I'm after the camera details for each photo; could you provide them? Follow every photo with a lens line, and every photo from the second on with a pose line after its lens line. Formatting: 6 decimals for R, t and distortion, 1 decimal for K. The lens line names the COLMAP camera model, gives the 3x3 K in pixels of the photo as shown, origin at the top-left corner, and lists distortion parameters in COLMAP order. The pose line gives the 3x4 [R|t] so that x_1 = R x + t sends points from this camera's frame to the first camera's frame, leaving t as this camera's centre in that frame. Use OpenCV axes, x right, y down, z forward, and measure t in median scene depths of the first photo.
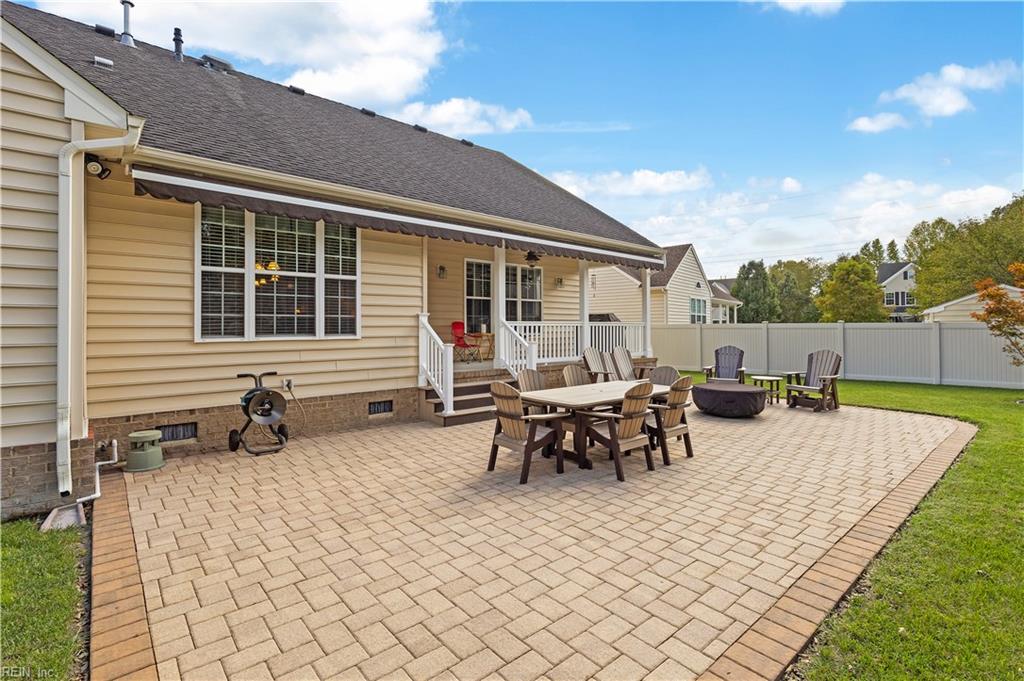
lens RADIAL K [[482.1, 0, 524.3], [0, 482.1, 326.2], [0, 0, 1]] dist [0.001135, -0.000260]
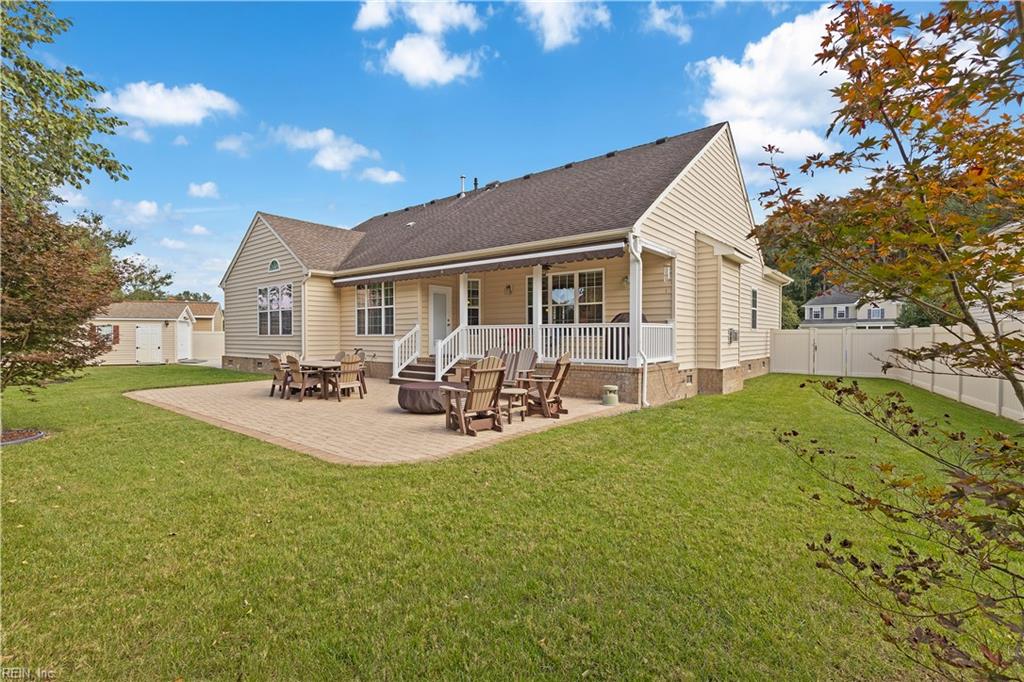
lens RADIAL K [[482.1, 0, 519.5], [0, 482.1, 331.4], [0, 0, 1]] dist [0.001135, -0.000260]
pose [[0.174344, 0.003330, -0.984679, 1.811915], [0.008041, 0.999956, 0.004805, 0.001303], [0.984652, -0.008755, 0.174310, 1.207014]]
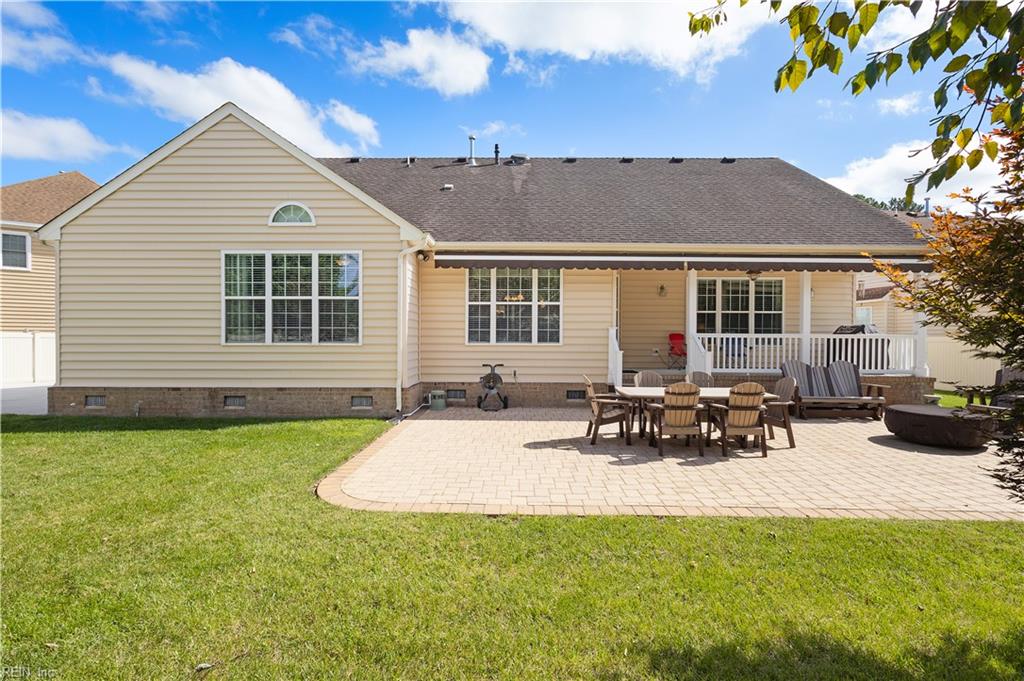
lens RADIAL K [[482.1, 0, 517.6], [0, 482.1, 345.4], [0, 0, 1]] dist [0.001135, -0.000260]
pose [[0.742967, 0.018245, -0.669079, 0.542350], [-0.007344, 0.999790, 0.019108, -0.000930], [0.669288, -0.009282, 0.742945, -0.159684]]
